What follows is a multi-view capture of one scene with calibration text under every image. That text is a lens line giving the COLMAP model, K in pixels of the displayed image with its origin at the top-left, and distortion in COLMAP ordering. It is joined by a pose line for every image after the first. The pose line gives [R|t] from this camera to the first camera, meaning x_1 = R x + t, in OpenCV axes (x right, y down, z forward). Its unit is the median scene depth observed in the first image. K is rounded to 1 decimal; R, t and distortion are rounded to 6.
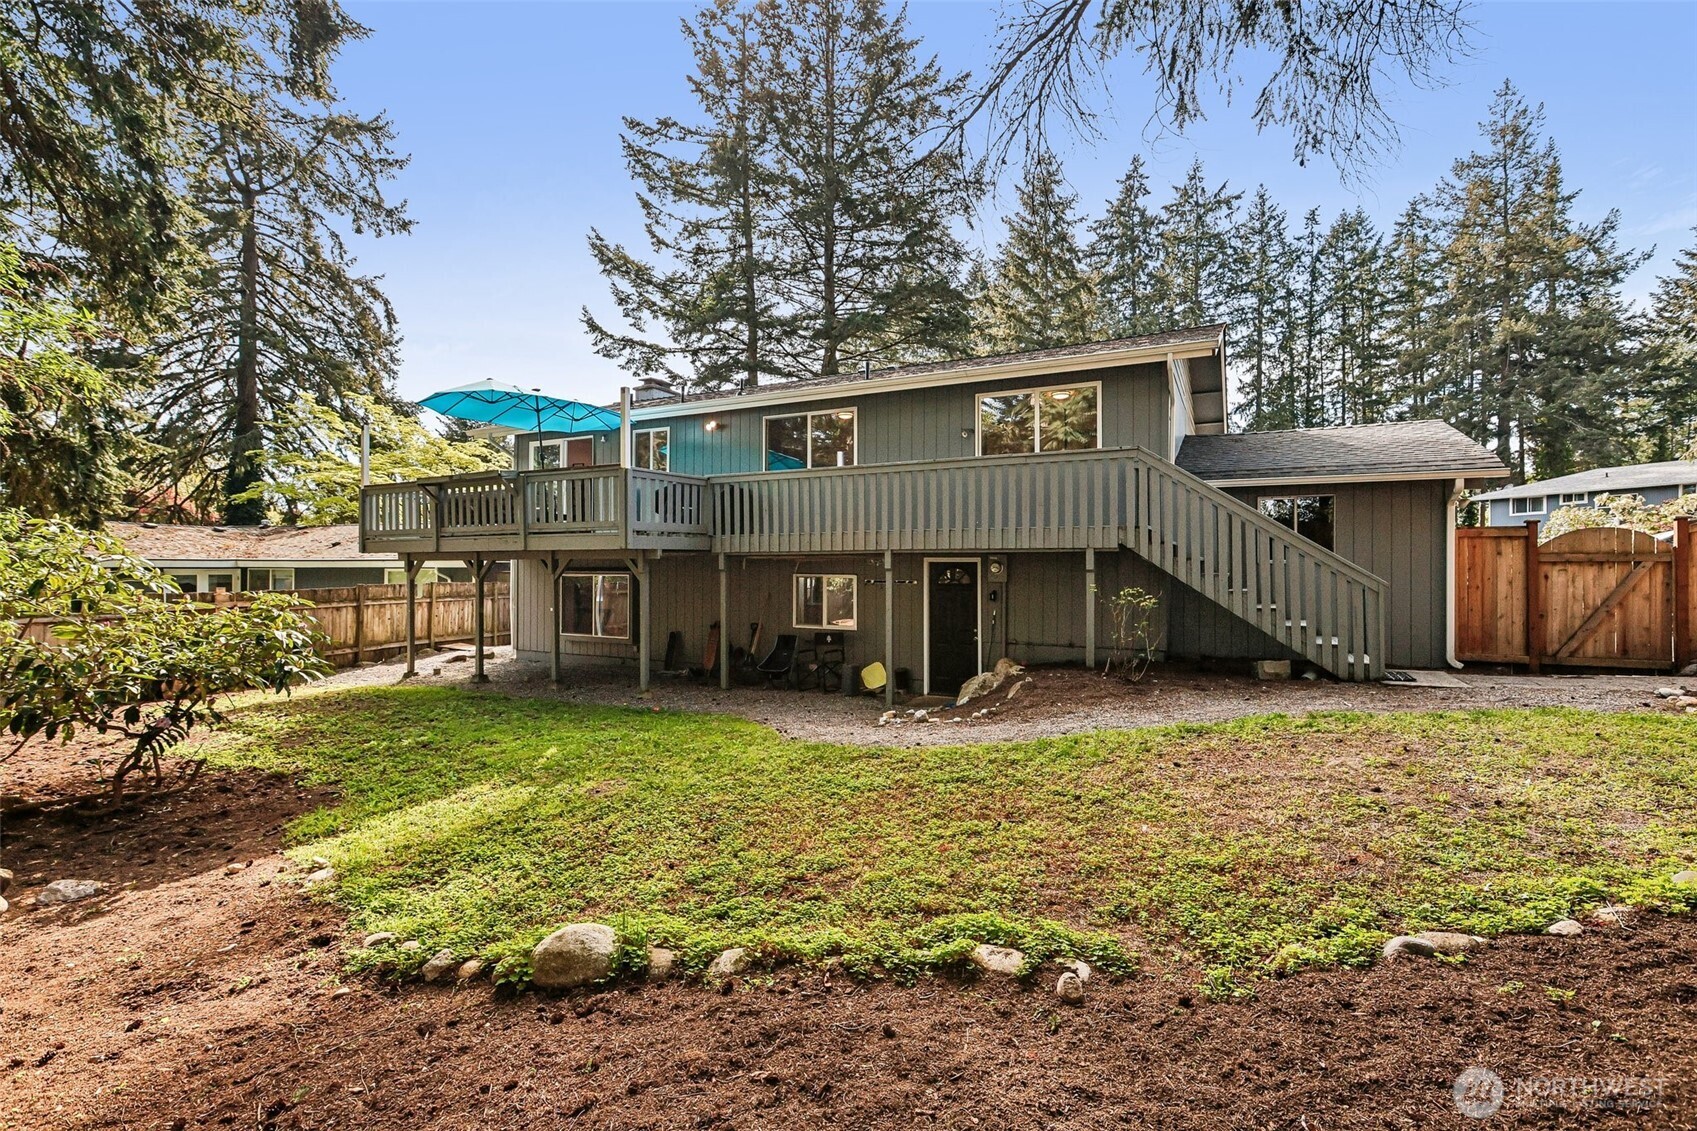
lens RADIAL K [[772.7, 0, 850.0], [0, 772.7, 565.4], [0, 0, 1]] dist [0.004360, 0.001304]
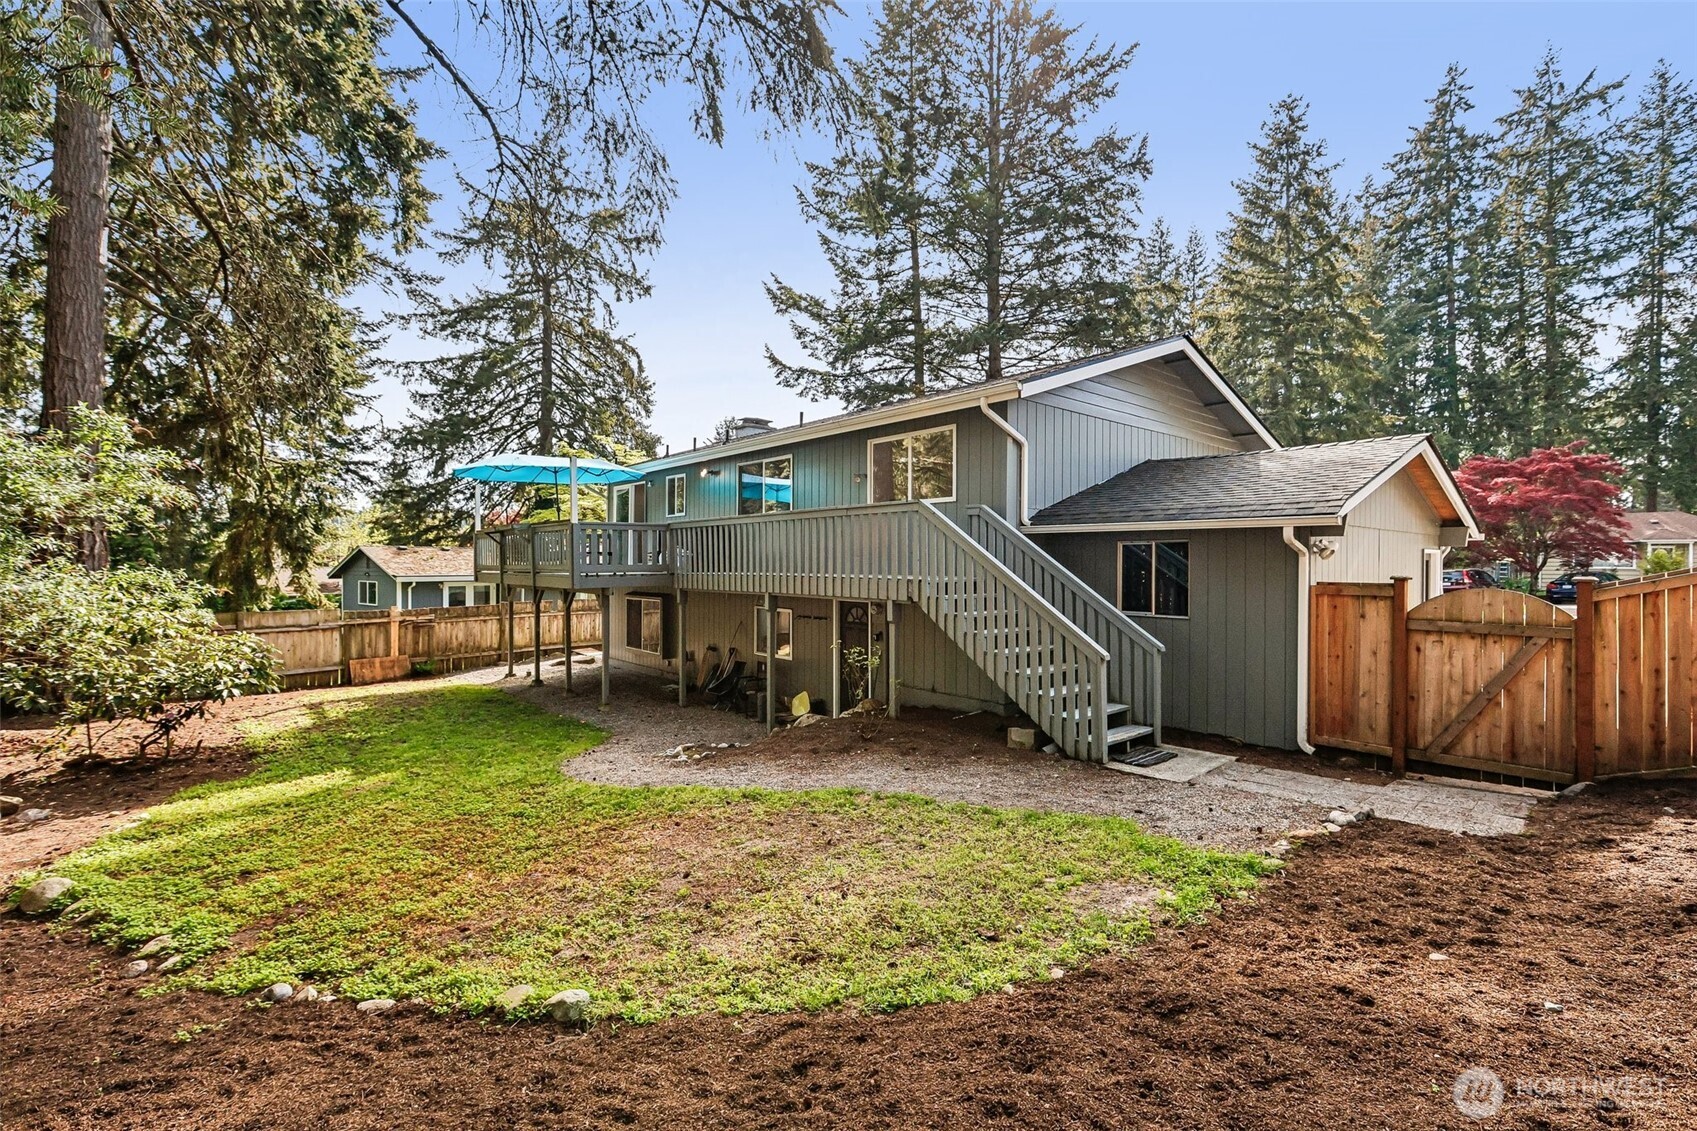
lens RADIAL K [[772.7, 0, 852.4], [0, 772.7, 565.9], [0, 0, 1]] dist [0.004360, 0.001304]
pose [[0.922427, 0.002686, -0.386161, 0.182508], [0.000052, 0.999975, 0.007079, -0.020433], [0.386171, -0.006550, 0.922404, 0.014156]]
